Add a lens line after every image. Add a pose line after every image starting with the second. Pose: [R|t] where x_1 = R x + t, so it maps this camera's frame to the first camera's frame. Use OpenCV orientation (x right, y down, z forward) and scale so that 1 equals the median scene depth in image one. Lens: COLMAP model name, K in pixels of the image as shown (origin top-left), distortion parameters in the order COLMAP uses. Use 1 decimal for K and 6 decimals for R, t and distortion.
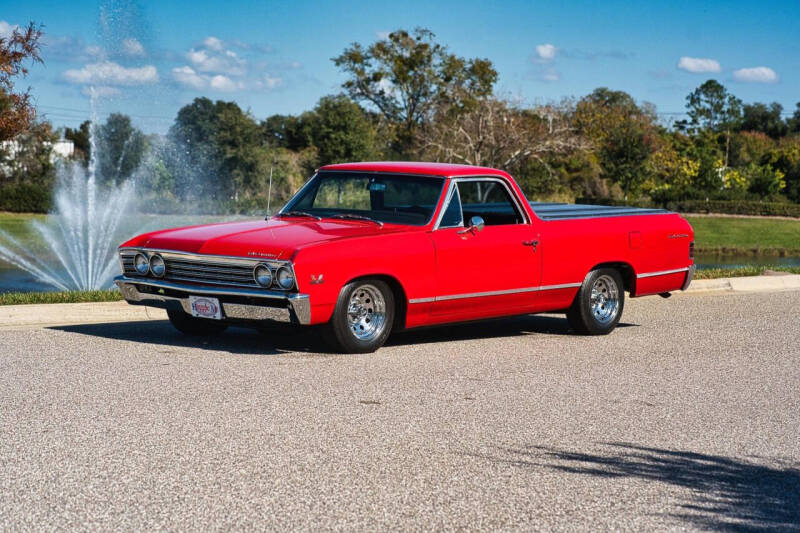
lens RADIAL K [[1976.3, 0, 400.0], [0, 1976.3, 266.5], [0, 0, 1]] dist [0.036494, -0.721851]
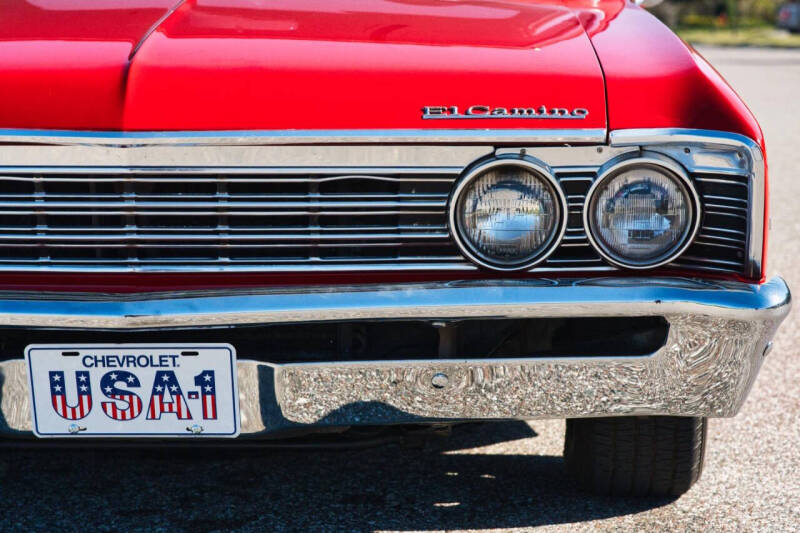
lens RADIAL K [[2227.7, 0, 400.0], [0, 2227.7, 266.5], [0, 0, 1]] dist [0.120809, 0.407363]
pose [[0.763859, -0.118816, 0.634352, -0.222477], [0.065458, 0.992102, 0.107001, -0.015369], [-0.642055, -0.040210, 0.765604, 0.800065]]
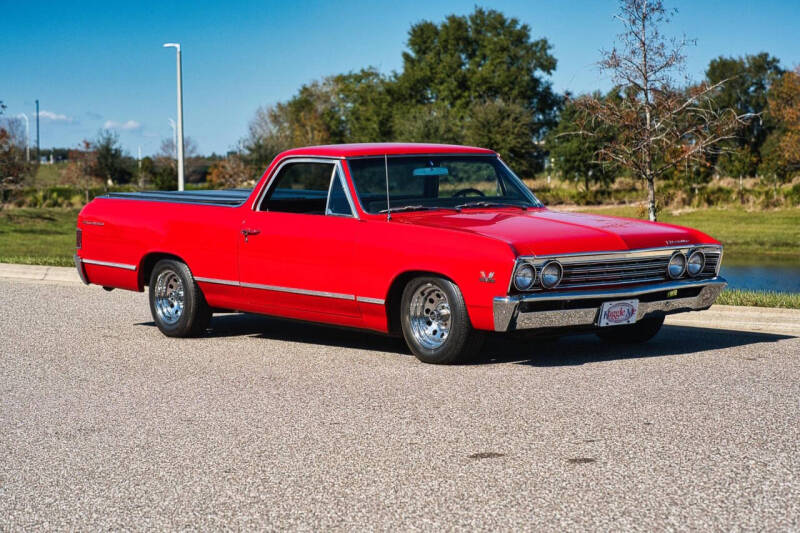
lens RADIAL K [[1912.2, 0, 400.0], [0, 1912.2, 266.5], [0, 0, 1]] dist [0.044926, -0.790706]
pose [[0.151678, -0.107650, 0.982550, -0.925041], [0.076167, 0.992369, 0.096968, -0.086915], [-0.985491, 0.060130, 0.158720, 0.955370]]
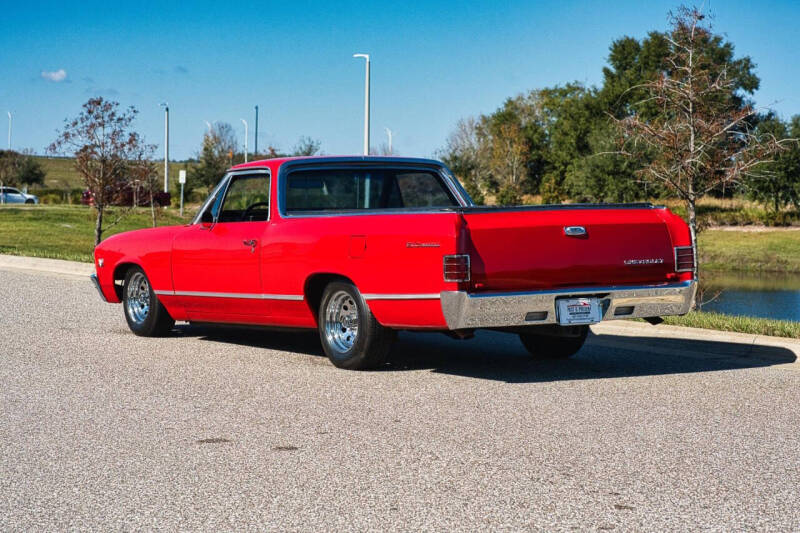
lens RADIAL K [[1912.2, 0, 400.0], [0, 1912.2, 266.5], [0, 0, 1]] dist [0.044926, -0.790706]
pose [[0.266254, -0.093992, 0.959309, -0.950240], [0.051003, 0.995214, 0.083355, -0.080290], [-0.962553, 0.026734, 0.269773, 0.792947]]
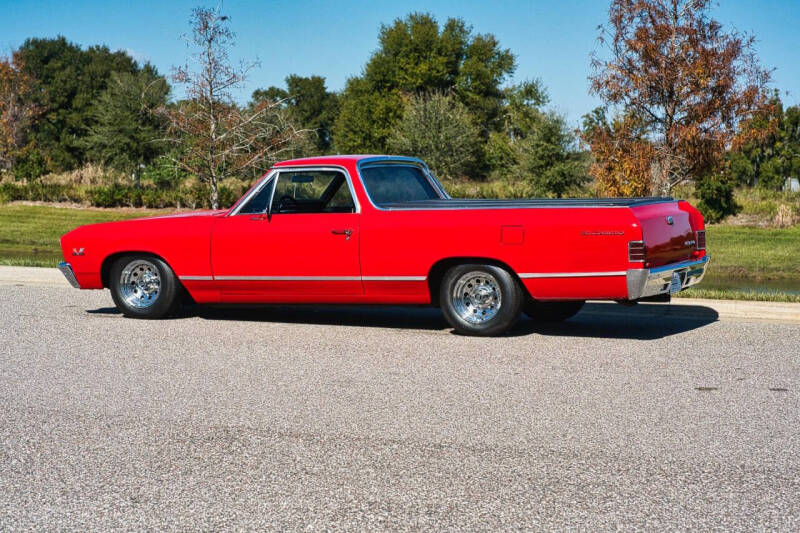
lens RADIAL K [[1912.2, 0, 400.0], [0, 1912.2, 266.5], [0, 0, 1]] dist [0.044926, -0.790706]
pose [[-0.299691, -0.109908, 0.947684, -1.097991], [0.013010, 0.992779, 0.119252, -0.125286], [-0.953948, 0.048068, -0.296097, 1.395010]]
